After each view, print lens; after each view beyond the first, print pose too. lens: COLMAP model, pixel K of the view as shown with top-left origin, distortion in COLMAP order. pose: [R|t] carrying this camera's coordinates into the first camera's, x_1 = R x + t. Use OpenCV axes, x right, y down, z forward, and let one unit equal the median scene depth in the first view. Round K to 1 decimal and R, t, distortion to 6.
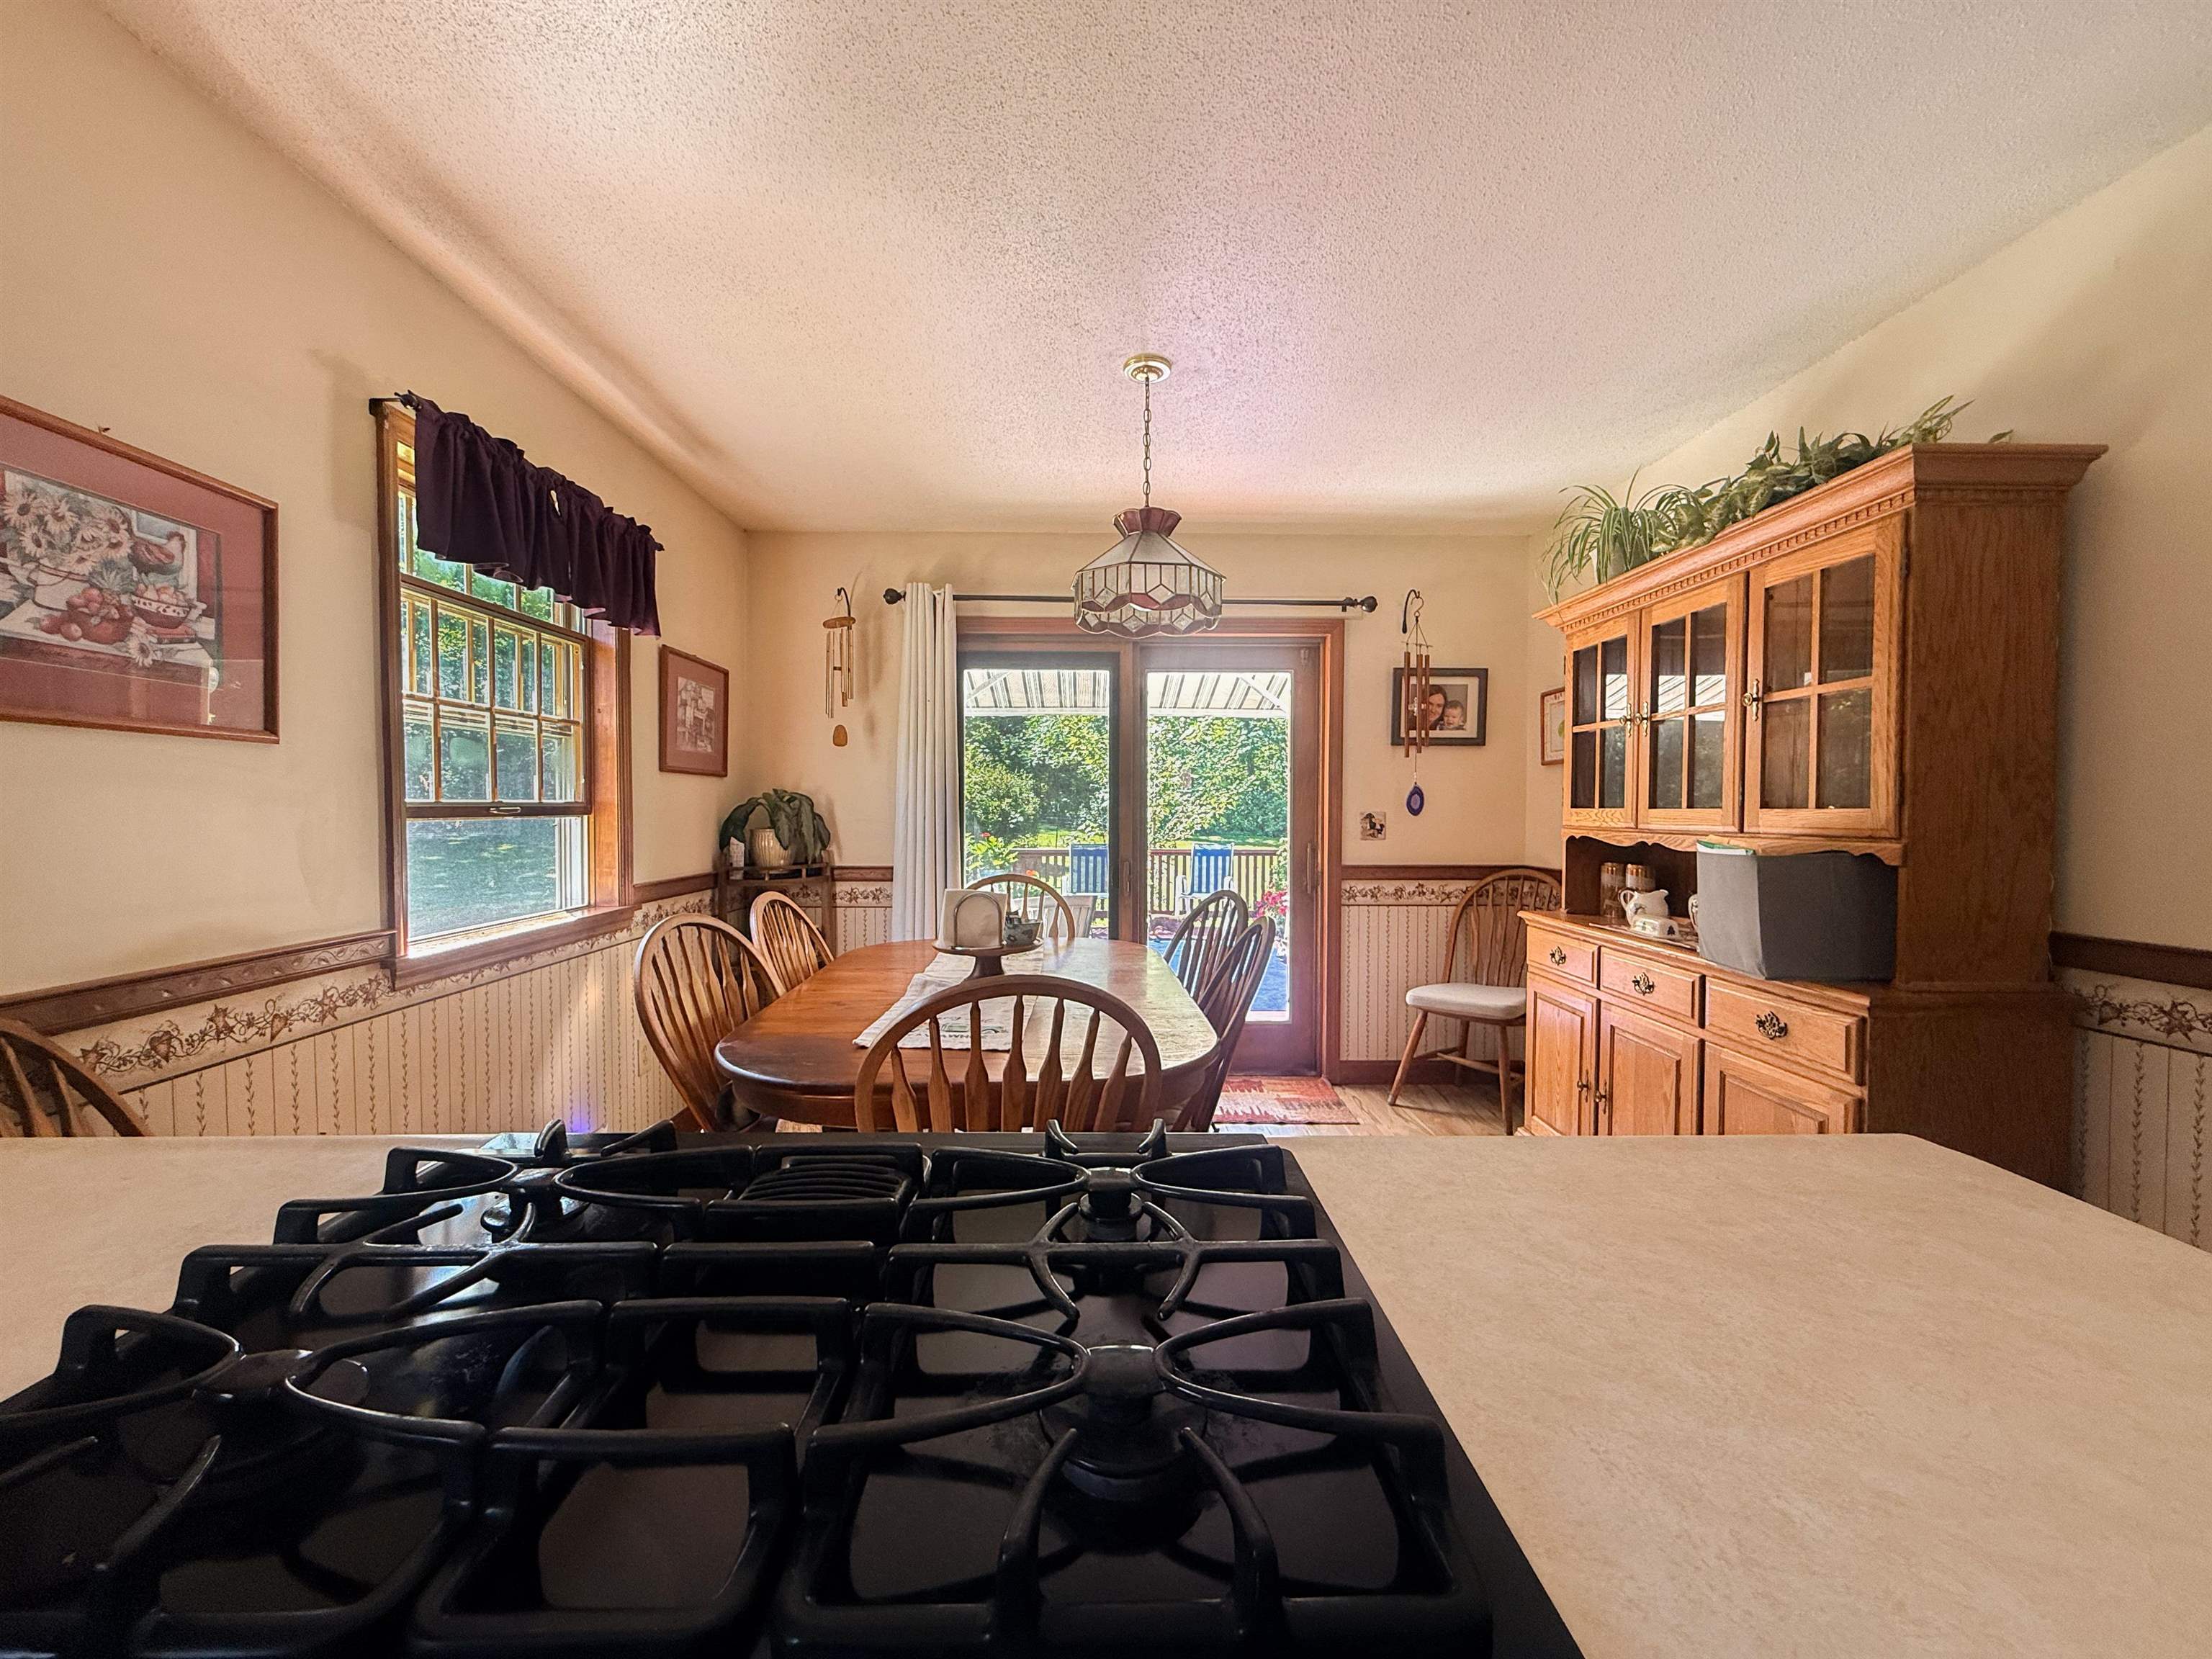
lens RADIAL K [[880.8, 0, 1102.2], [0, 880.8, 829.6], [0, 0, 1]] dist [-0.000389, -0.000656]
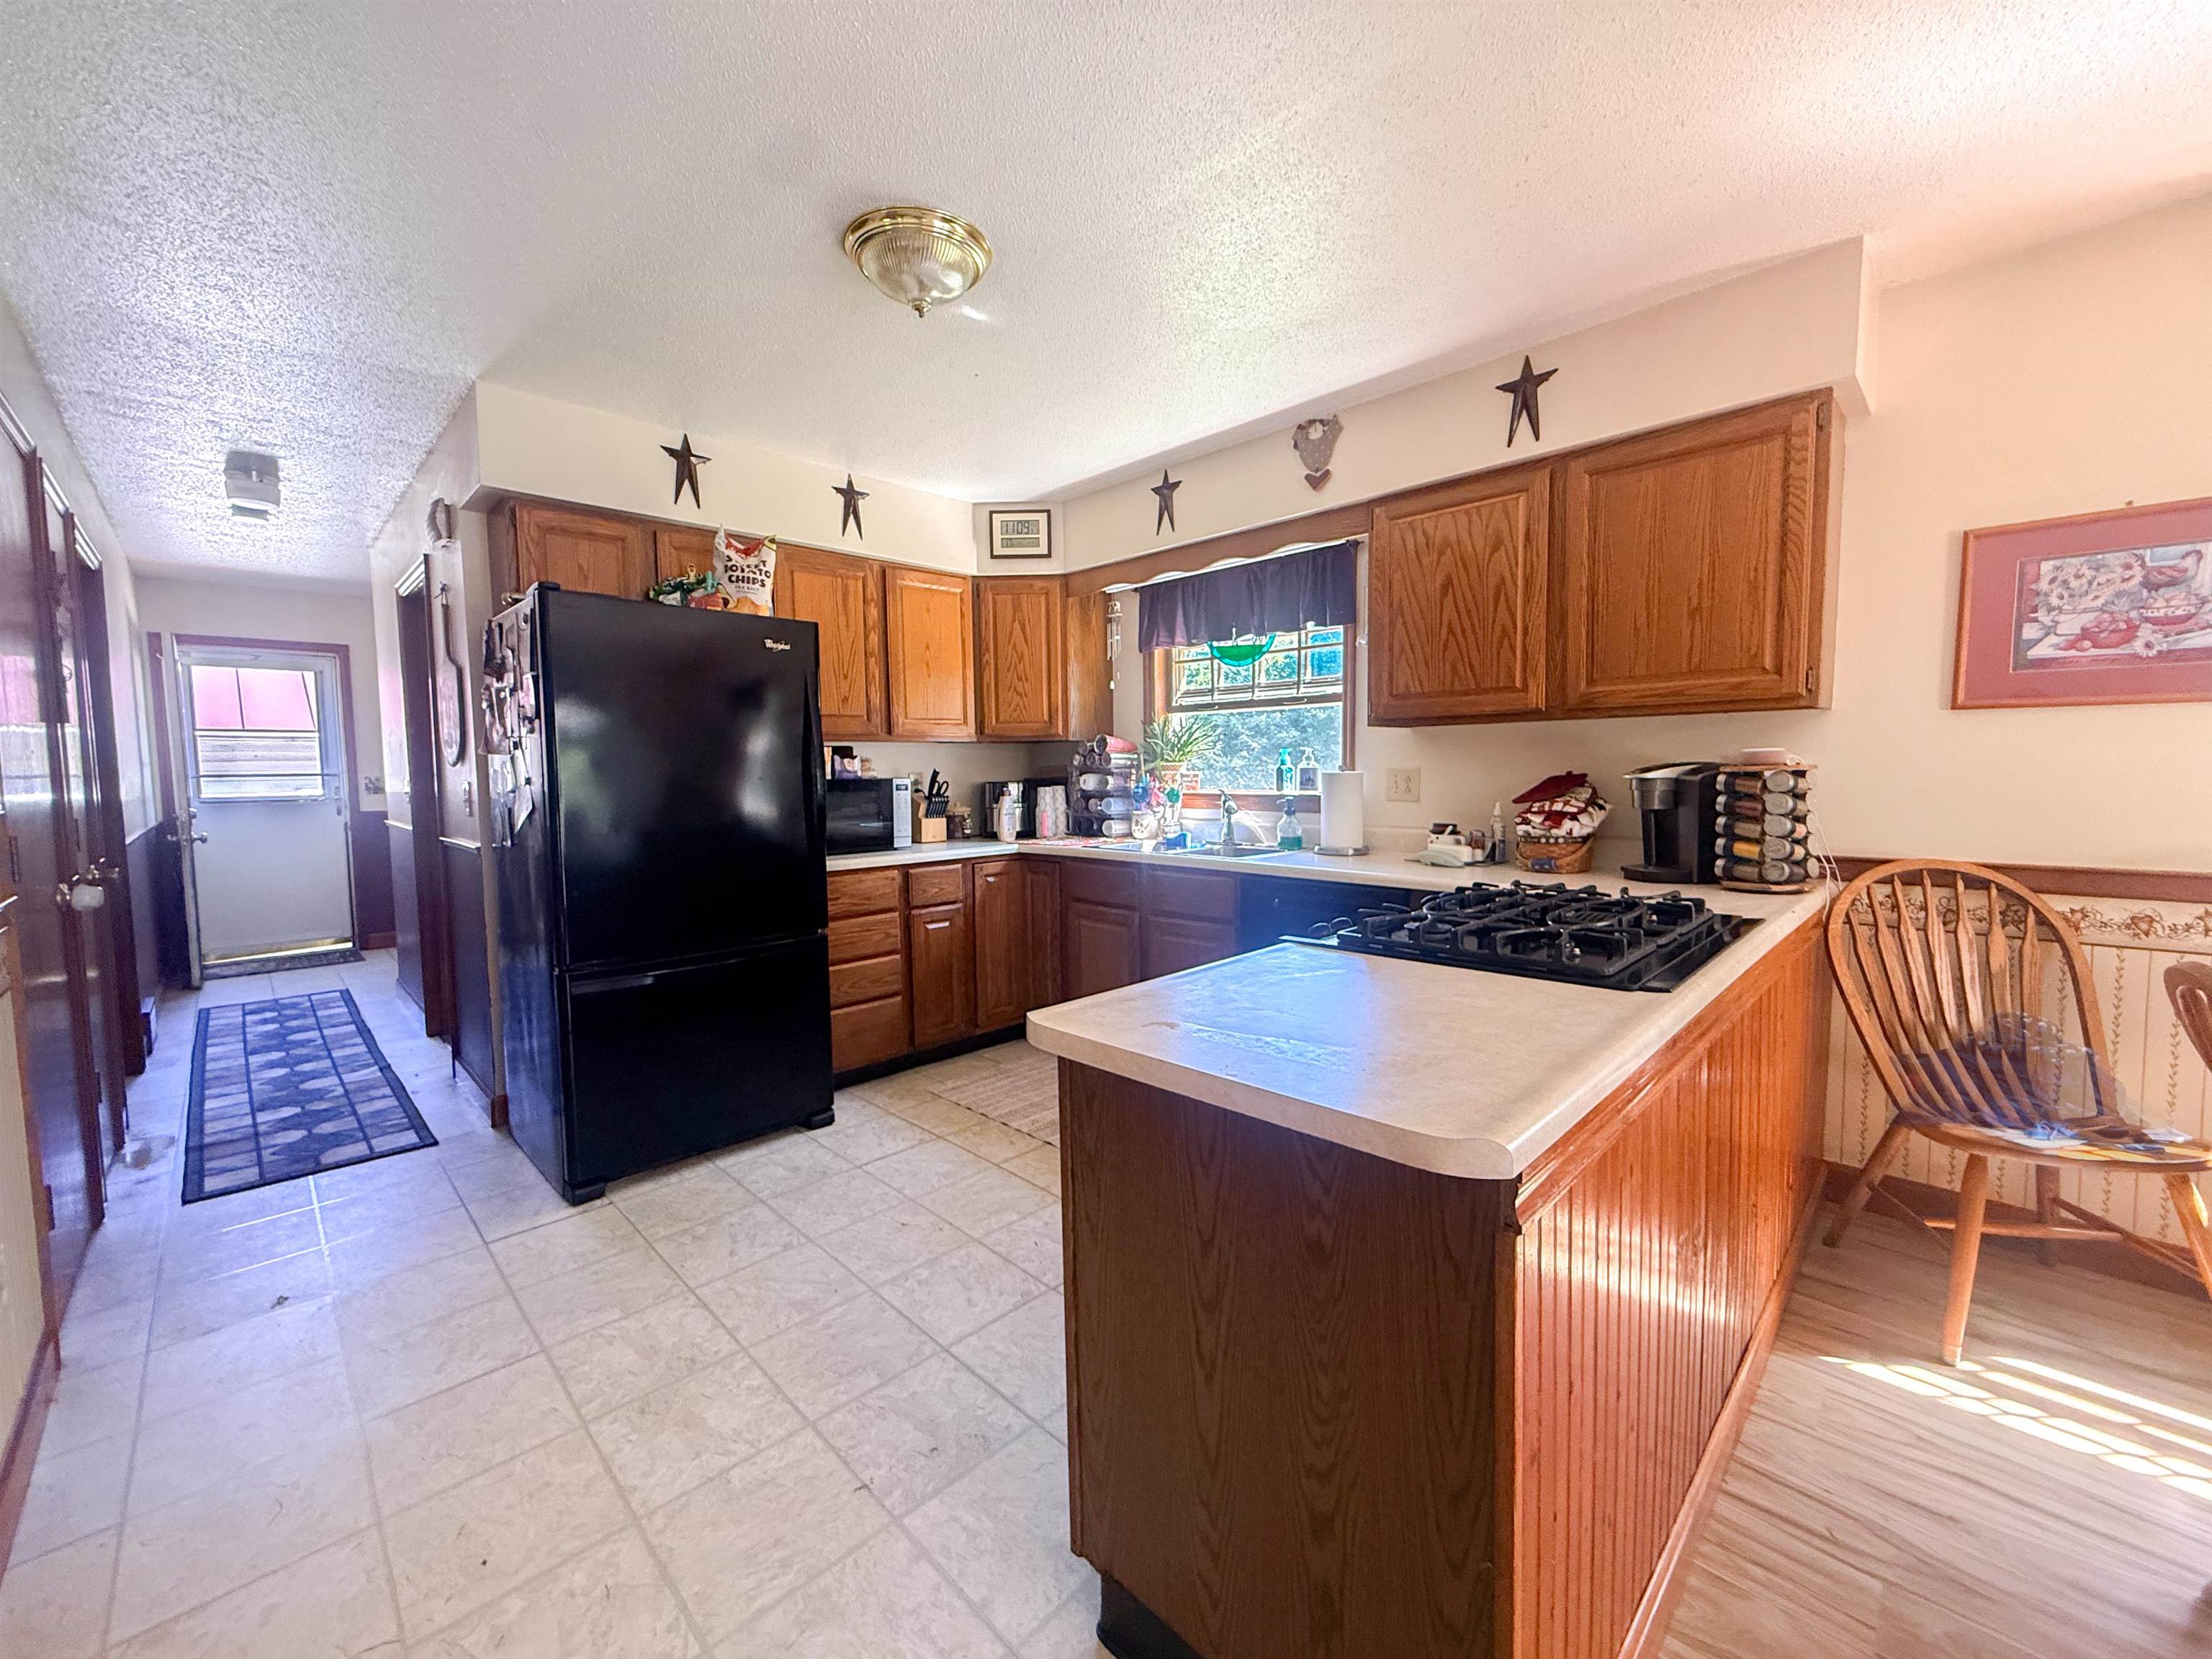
lens RADIAL K [[880.8, 0, 1102.2], [0, 880.8, 829.6], [0, 0, 1]] dist [-0.000389, -0.000656]
pose [[-0.722846, 0.054081, -0.688890, 0.545080], [-0.007776, 0.996233, 0.086368, -0.007551], [0.690966, 0.067788, -0.719702, 0.416028]]
